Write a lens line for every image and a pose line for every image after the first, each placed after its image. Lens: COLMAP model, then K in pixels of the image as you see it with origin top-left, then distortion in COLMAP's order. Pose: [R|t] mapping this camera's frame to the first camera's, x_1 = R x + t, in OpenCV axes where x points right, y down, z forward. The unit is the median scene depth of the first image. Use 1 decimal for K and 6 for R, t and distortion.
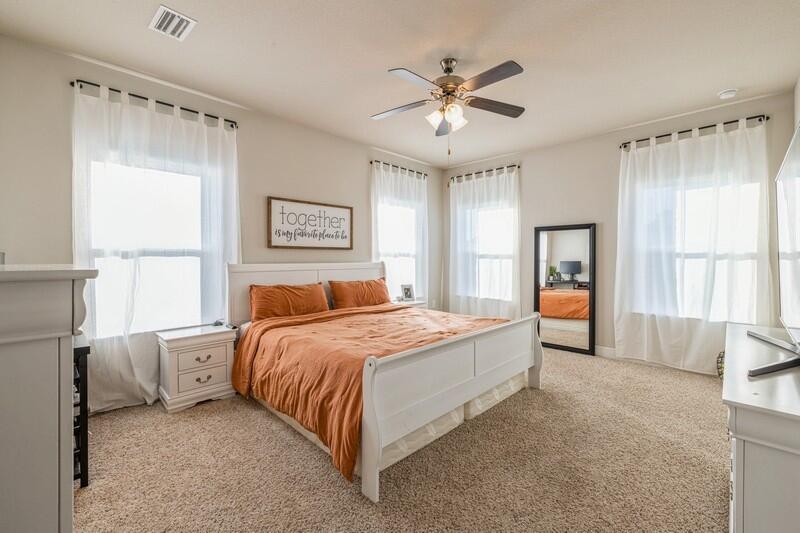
lens RADIAL K [[319.7, 0, 398.0], [0, 319.7, 260.8], [0, 0, 1]] dist [-0.001753, -0.000050]
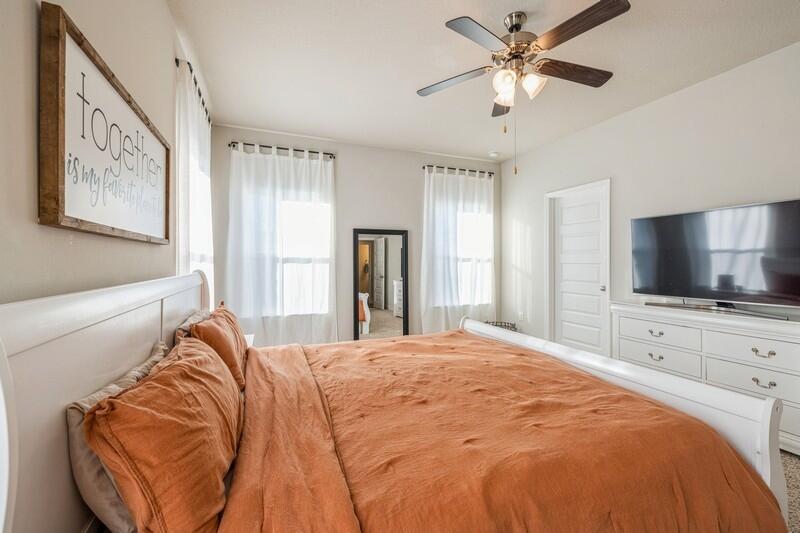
lens RADIAL K [[367.2, 0, 399.2], [0, 367.2, 262.1], [0, 0, 1]] dist [0.019171, 0.000154]
pose [[0.387525, -0.003603, 0.921852, -0.536137], [0.011672, 0.999931, -0.000999, -0.007283], [-0.921785, 0.011147, 0.387541, 0.515939]]
